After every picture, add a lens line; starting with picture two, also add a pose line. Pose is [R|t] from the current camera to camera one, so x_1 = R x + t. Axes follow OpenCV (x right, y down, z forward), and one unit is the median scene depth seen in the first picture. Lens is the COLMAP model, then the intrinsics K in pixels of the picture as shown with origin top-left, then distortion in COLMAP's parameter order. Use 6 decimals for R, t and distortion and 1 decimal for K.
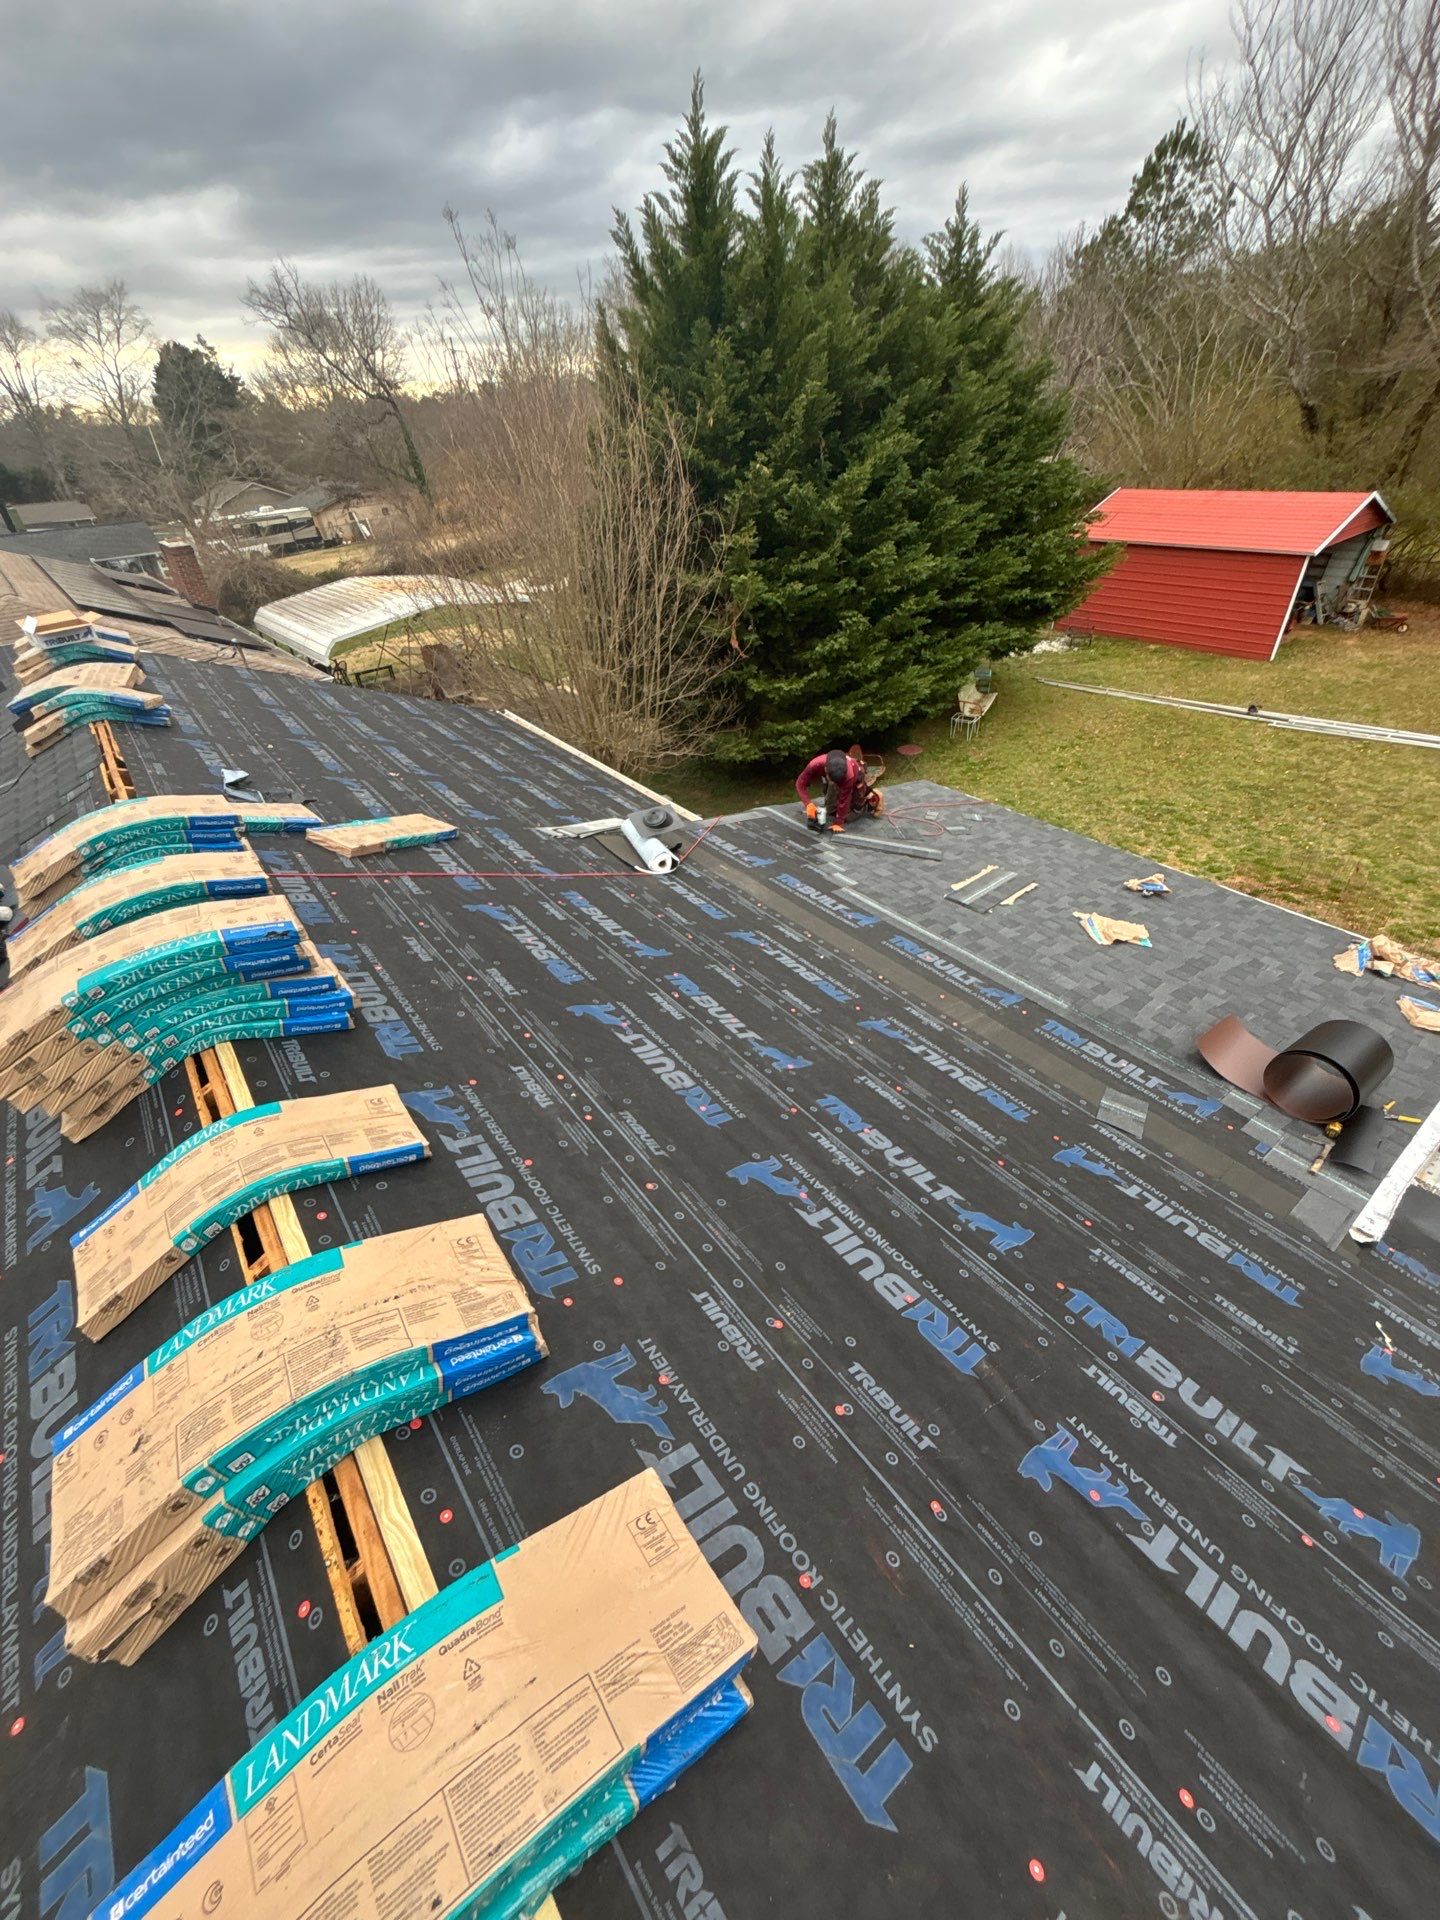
lens RADIAL K [[761.2, 0, 722.2], [0, 761.2, 960.9], [0, 0, 1]] dist [-0.001286, -0.001021]
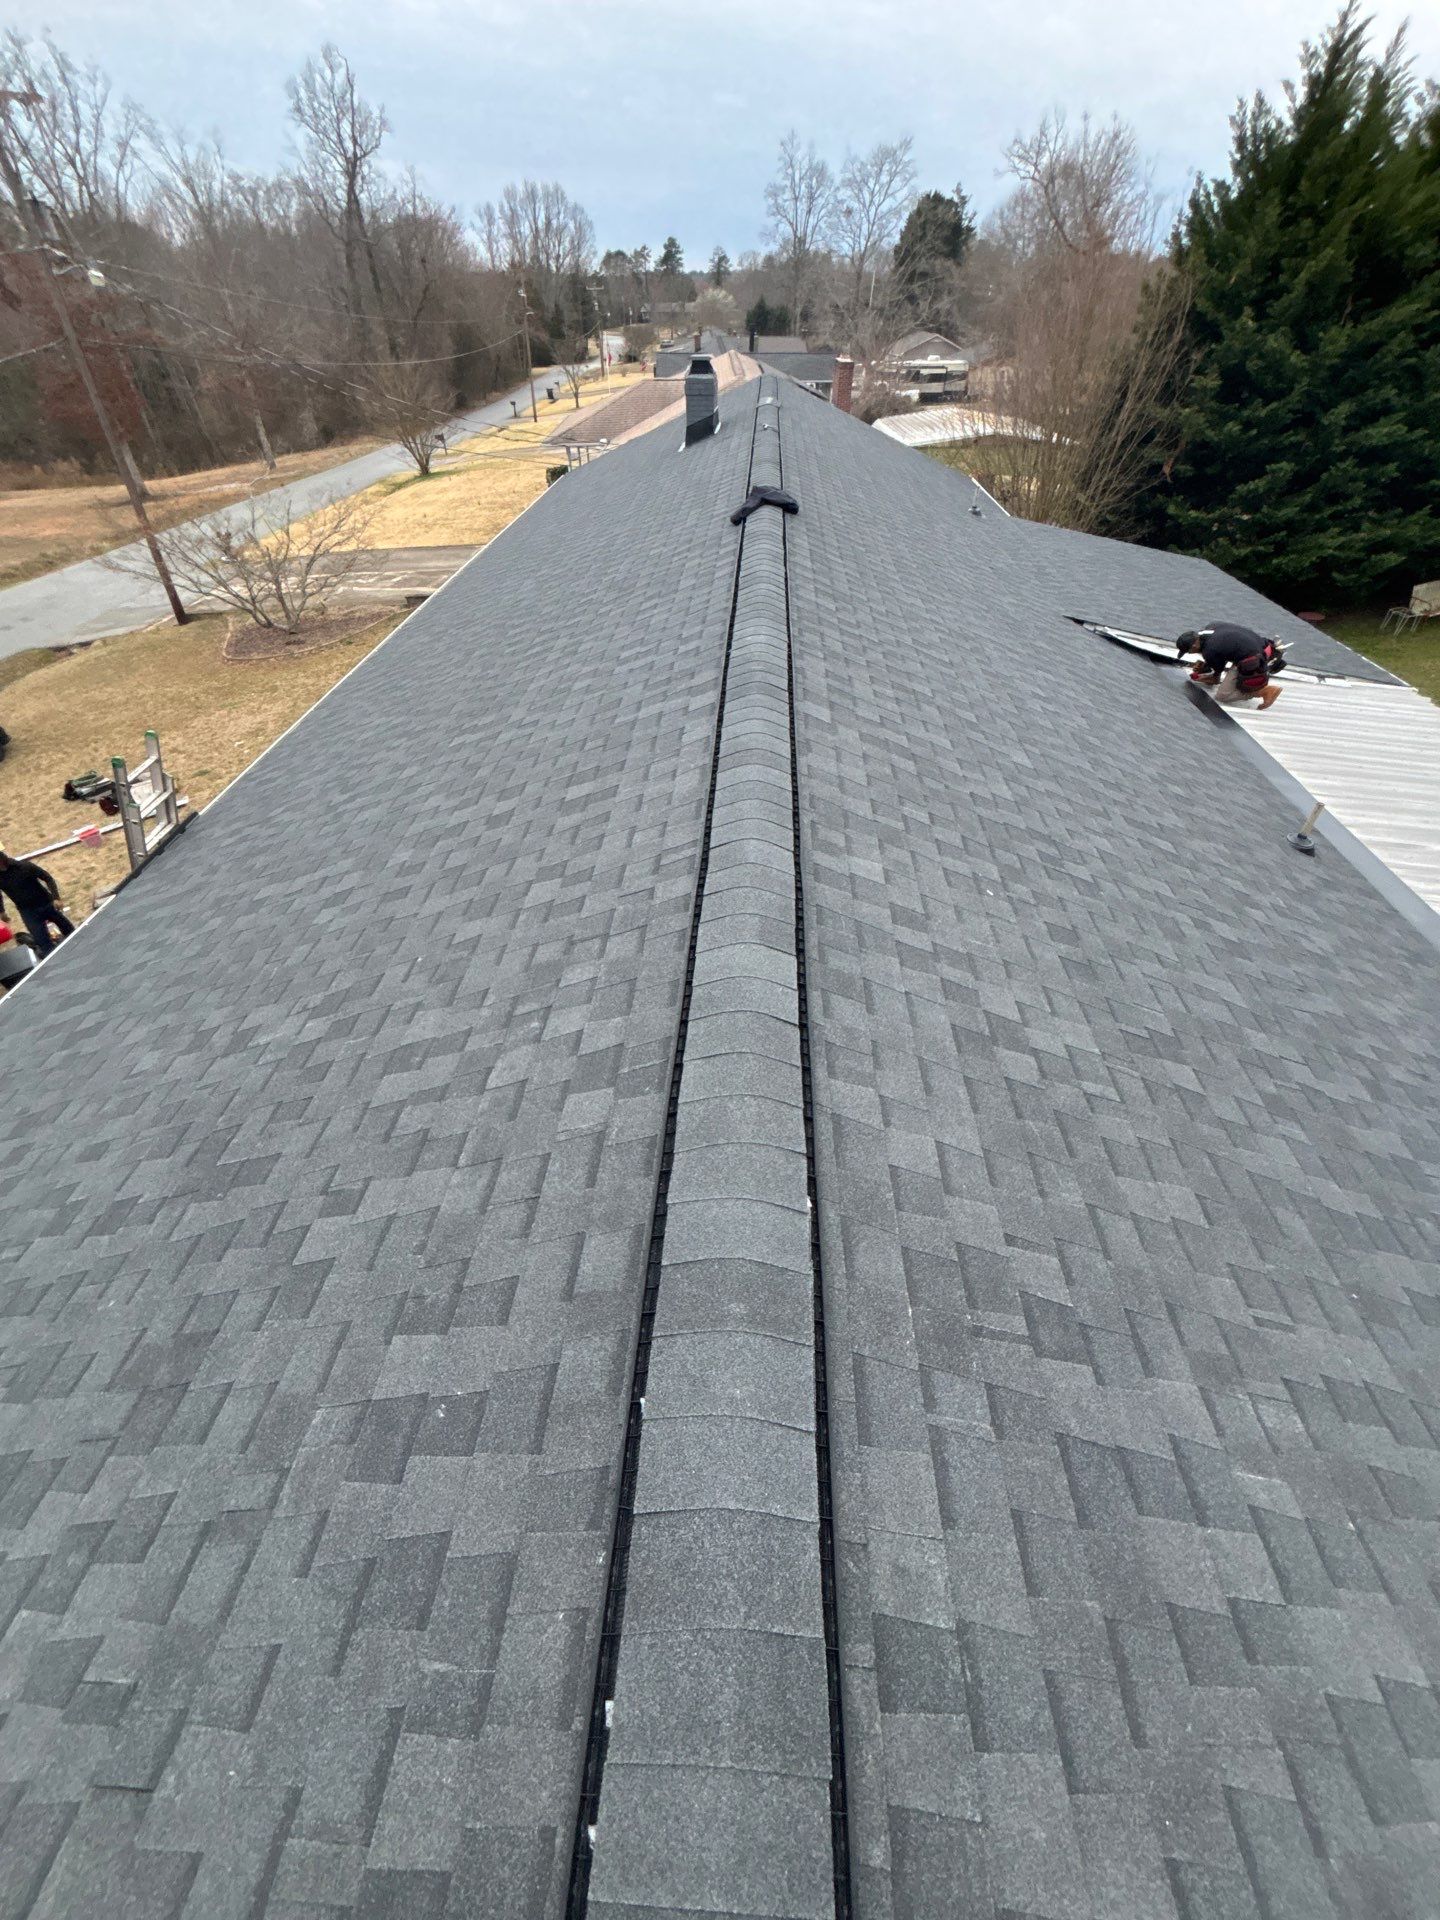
lens RADIAL K [[761.2, 0, 722.1], [0, 761.2, 967.9], [0, 0, 1]] dist [-0.001286, -0.001021]
pose [[0.756802, 0.468294, -0.456018, 0.178677], [-0.412645, 0.883348, 0.222307, 0.147231], [0.506927, 0.019931, 0.861759, -0.196711]]
